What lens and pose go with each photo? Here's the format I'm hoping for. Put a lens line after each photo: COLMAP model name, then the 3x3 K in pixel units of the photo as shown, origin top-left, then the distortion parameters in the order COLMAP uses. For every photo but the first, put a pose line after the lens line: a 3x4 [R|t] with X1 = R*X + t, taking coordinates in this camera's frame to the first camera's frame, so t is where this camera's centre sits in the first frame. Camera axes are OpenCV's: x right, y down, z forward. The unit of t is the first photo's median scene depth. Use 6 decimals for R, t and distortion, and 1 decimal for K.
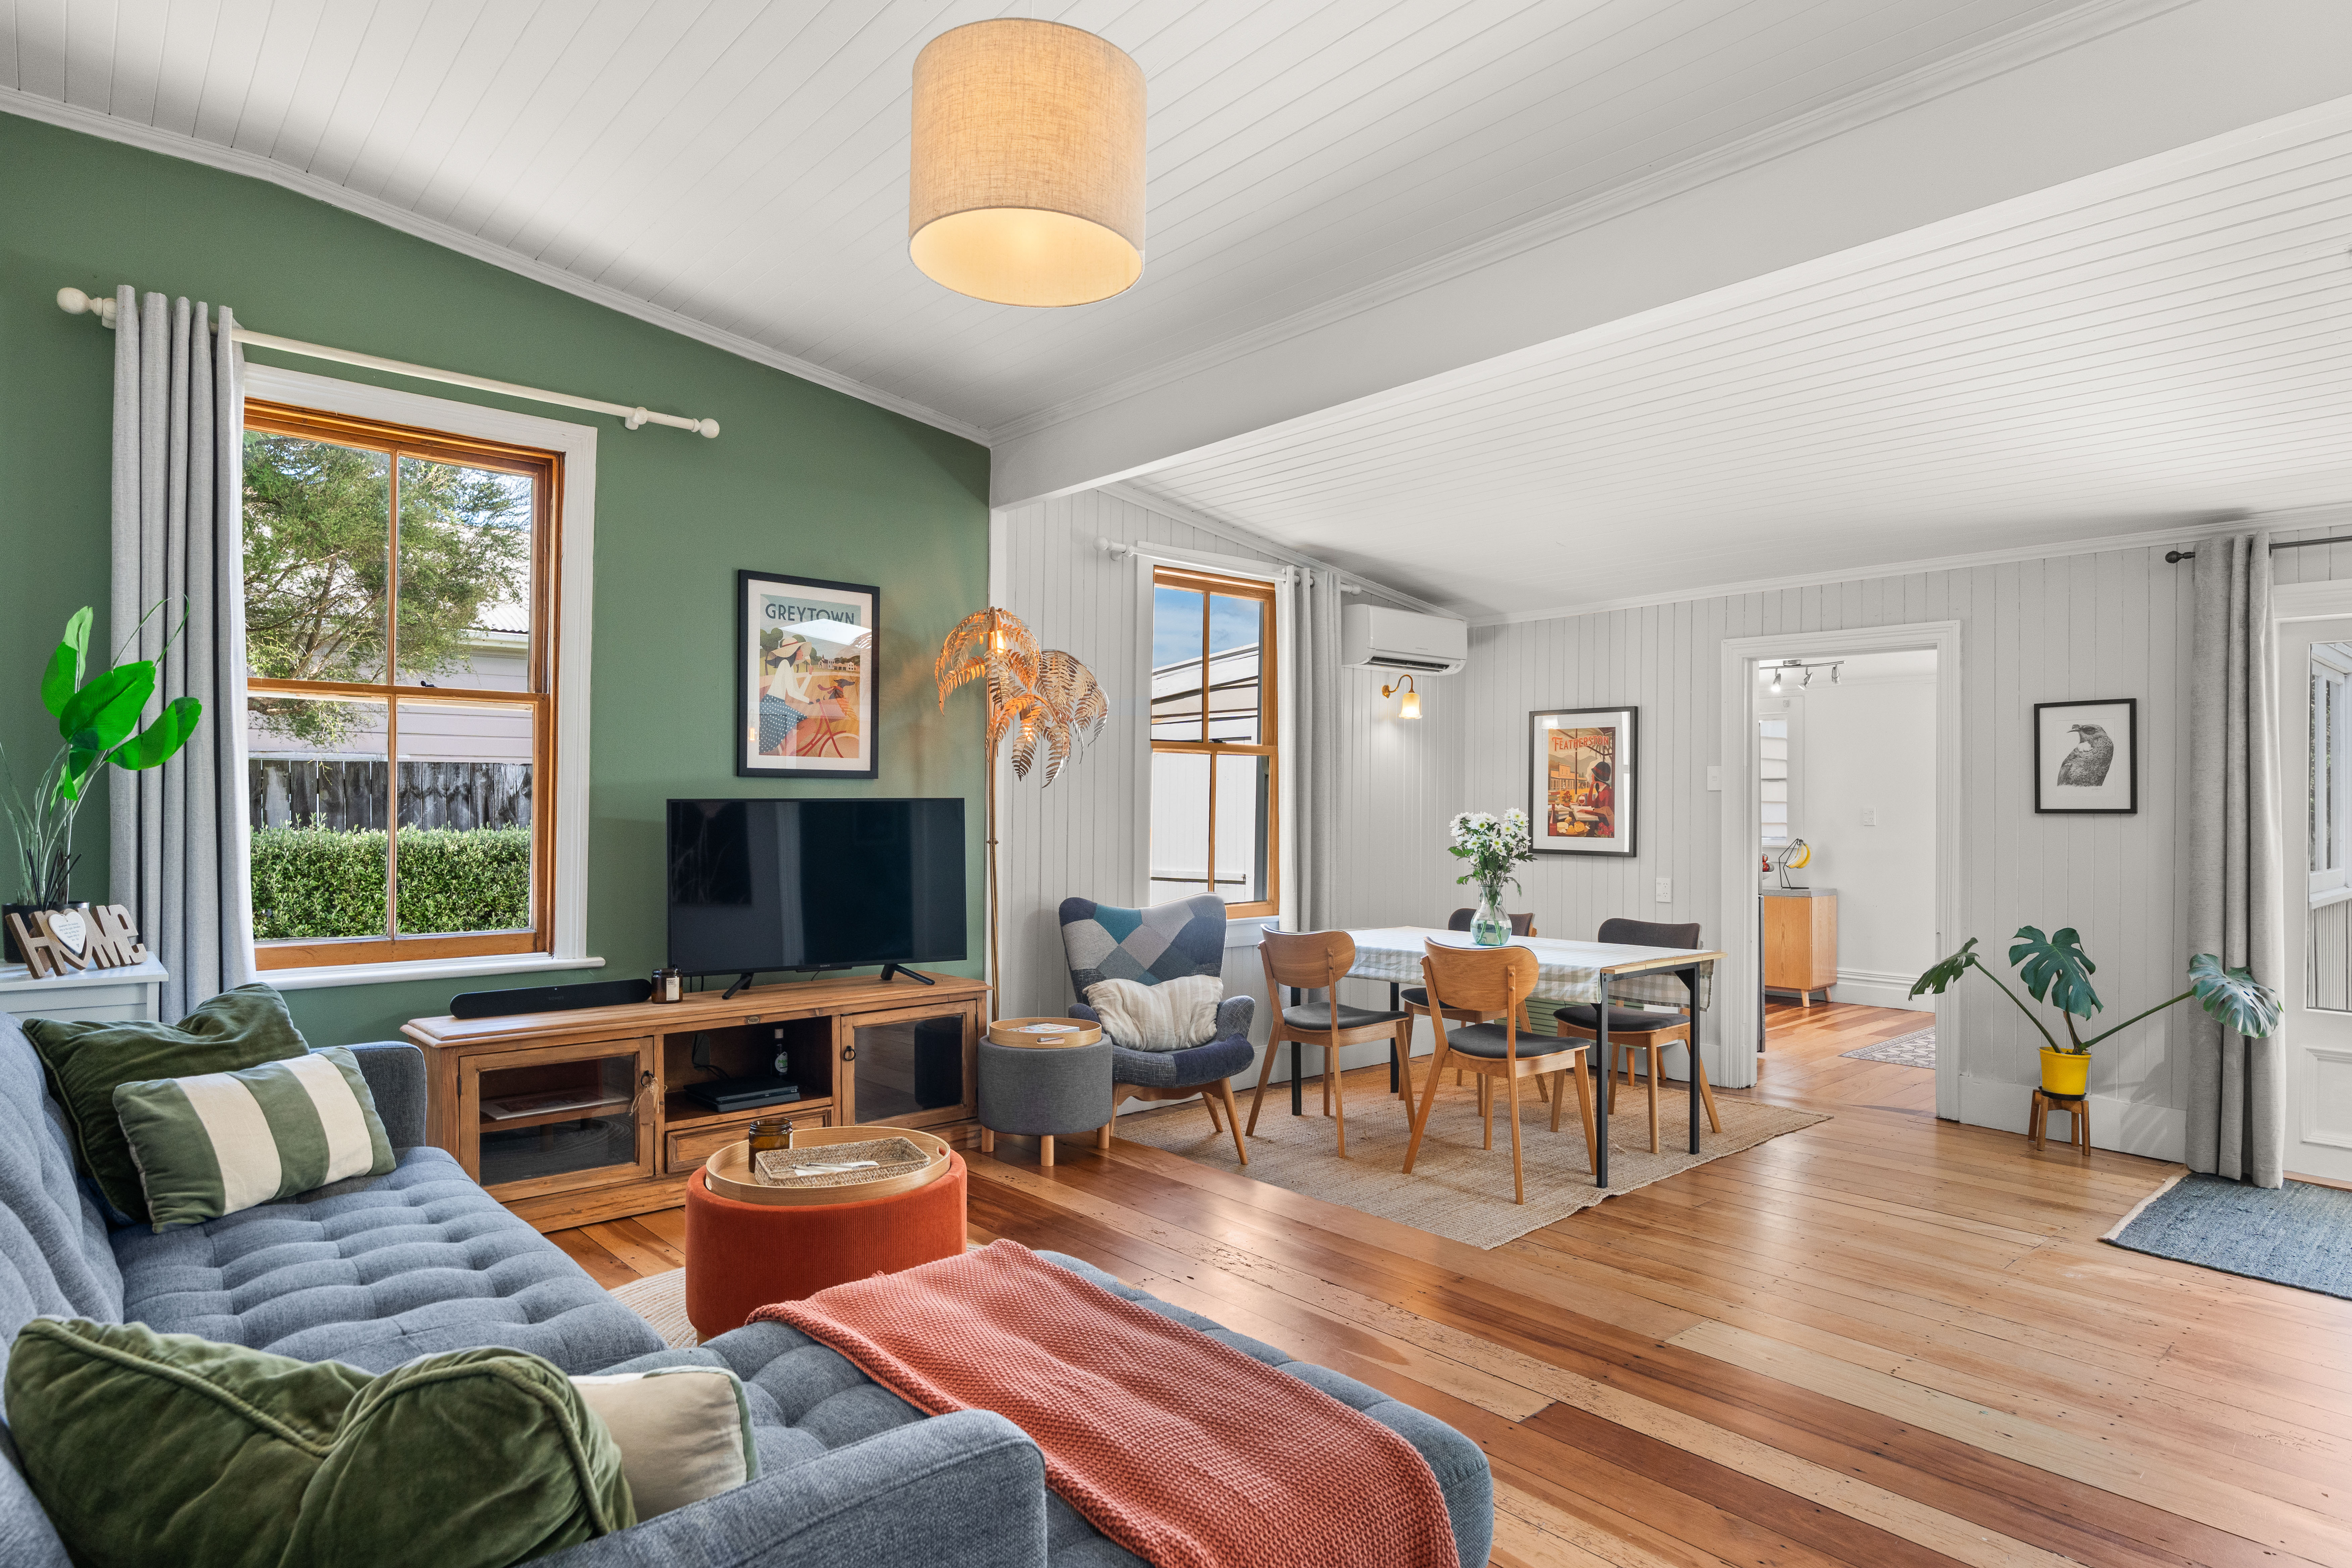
lens RADIAL K [[1286.8, 0, 1170.2], [0, 1286.8, 820.9], [0, 0, 1]] dist [0.001159, 0.000200]
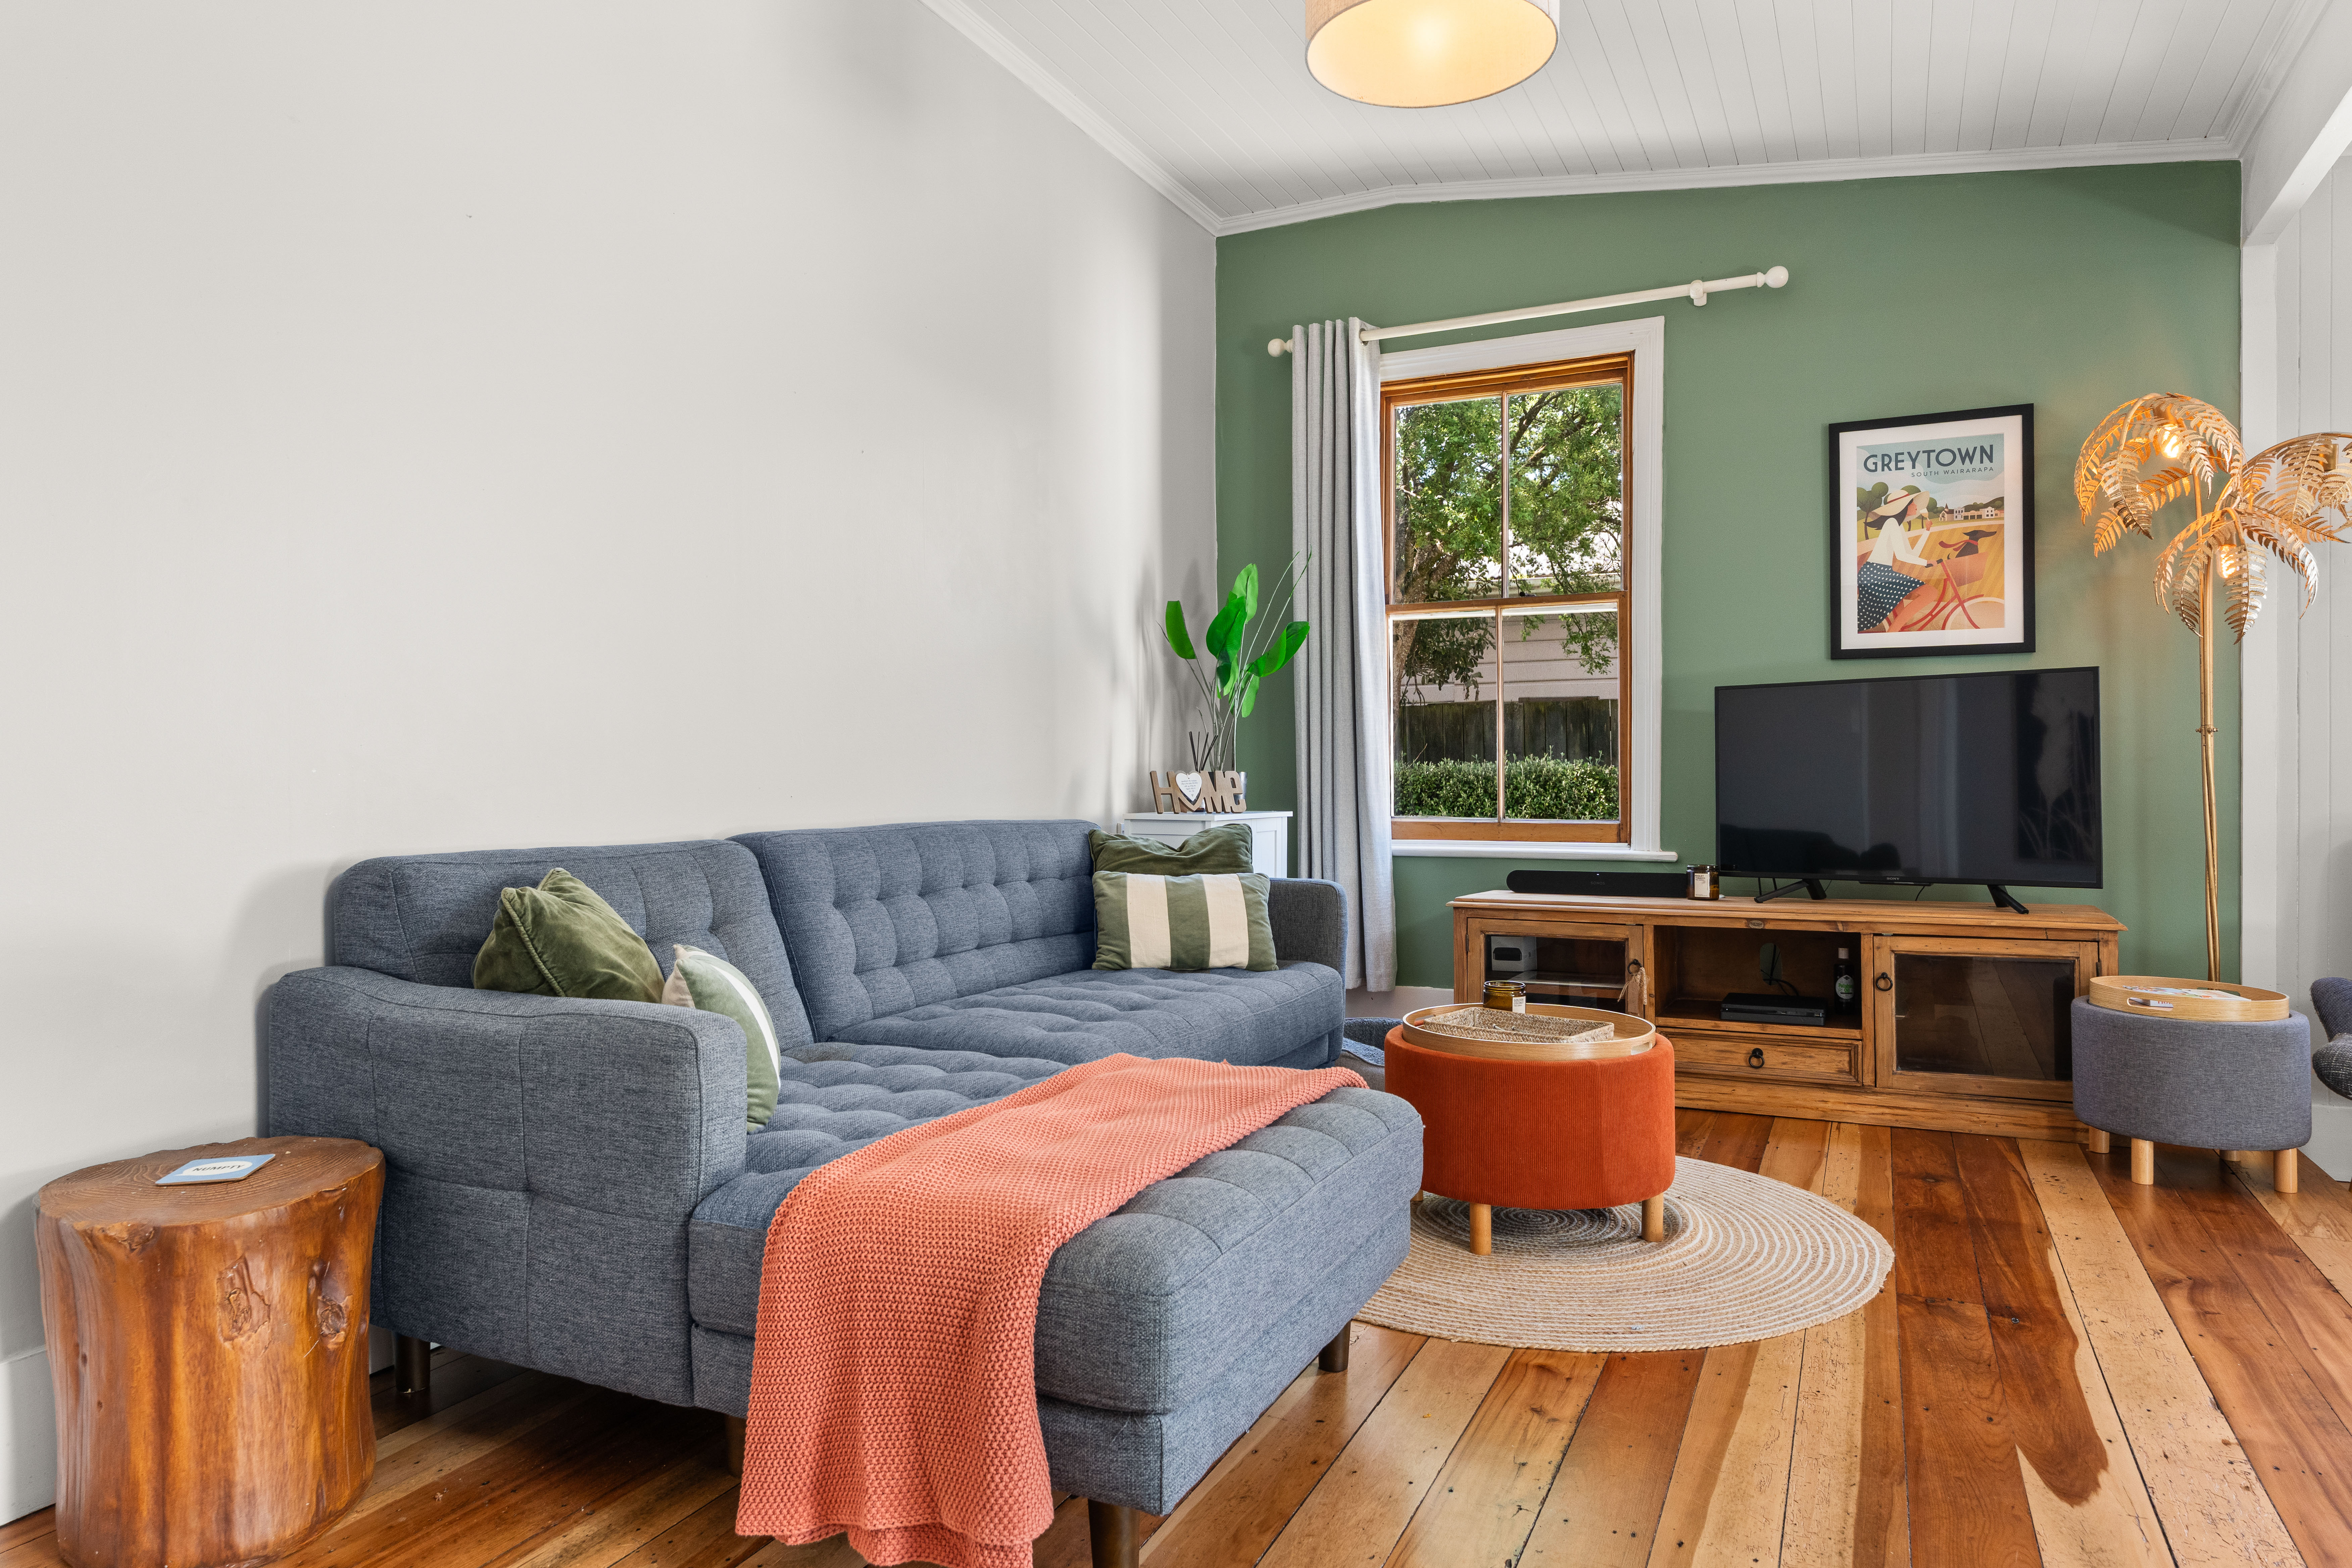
lens RADIAL K [[1425.2, 0, 1176.0], [0, 1425.2, 784.0], [0, 0, 1]] dist [-0.005207, 0.000633]
pose [[0.399094, 0.003816, -0.916902, 0.408969], [0.000291, 0.999991, 0.004288, 0.049673], [0.916910, -0.001978, 0.399089, 0.218650]]
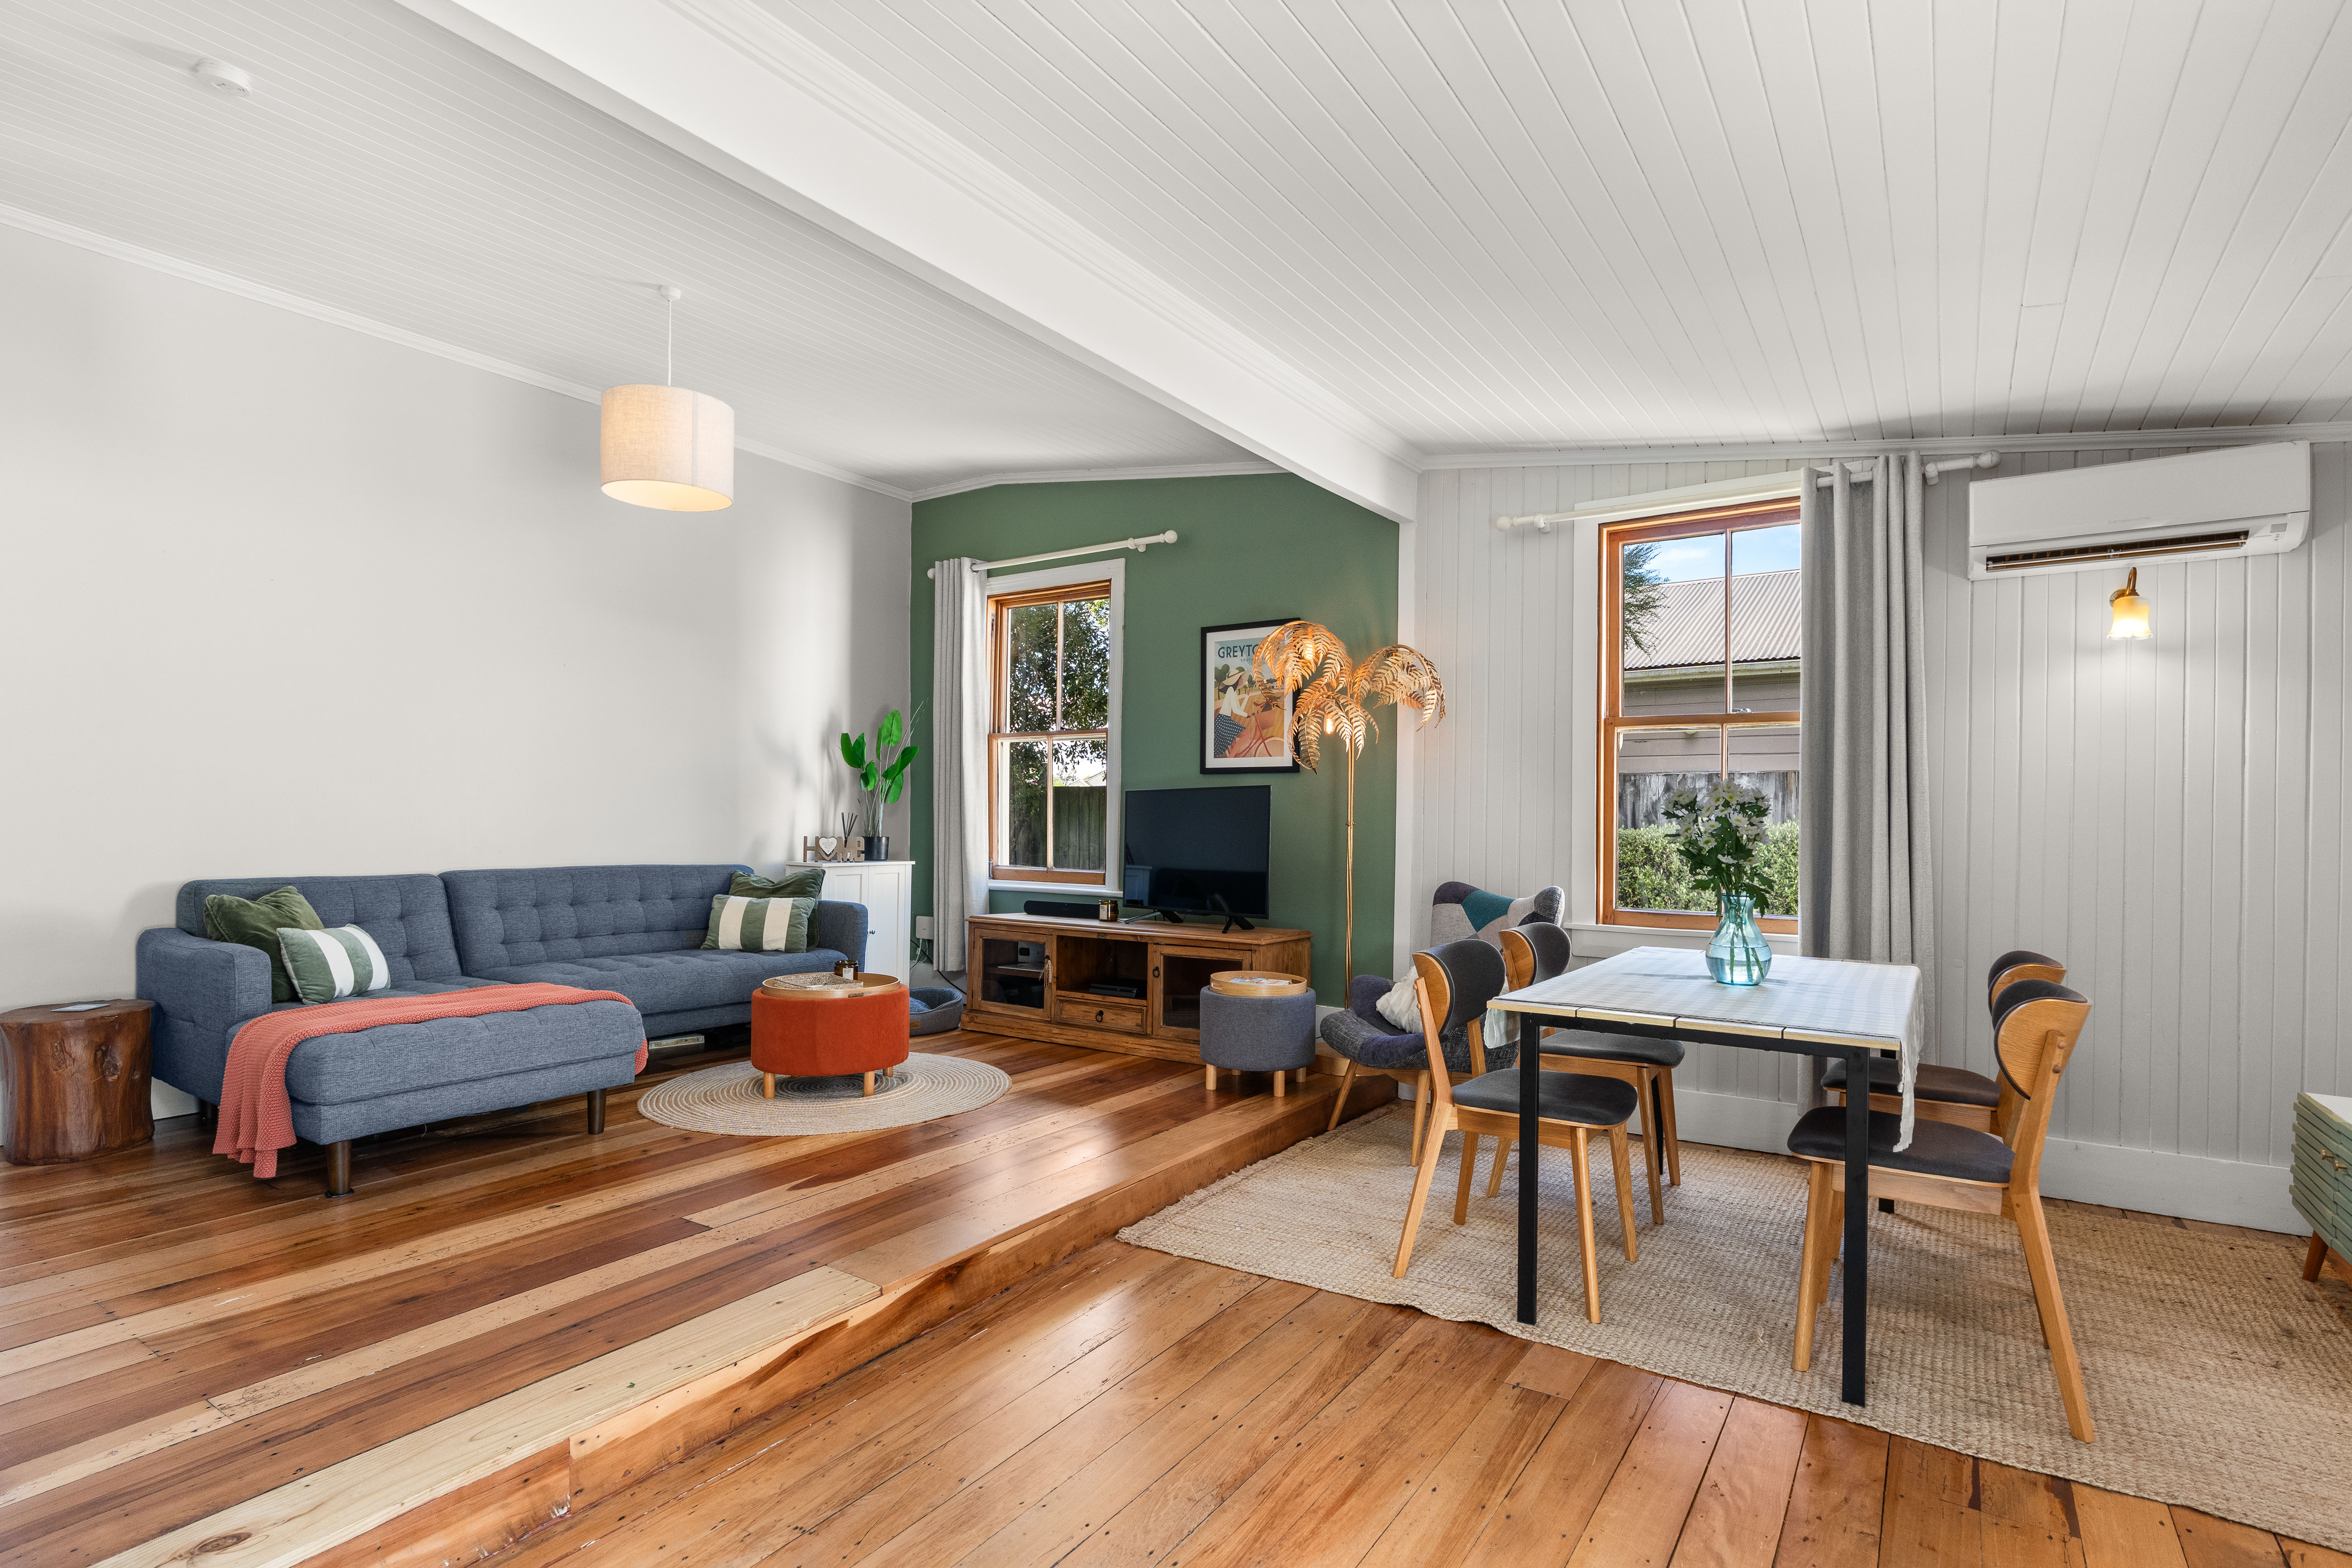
lens RADIAL K [[1159.7, 0, 1196.3], [0, 1159.7, 821.9], [0, 0, 1]] dist [-0.000787, 0.000593]
pose [[0.262927, 0.005665, -0.964799, 0.964409], [-0.013882, 0.999901, 0.002088, 0.016653], [0.964716, 0.012844, 0.262980, 0.714419]]
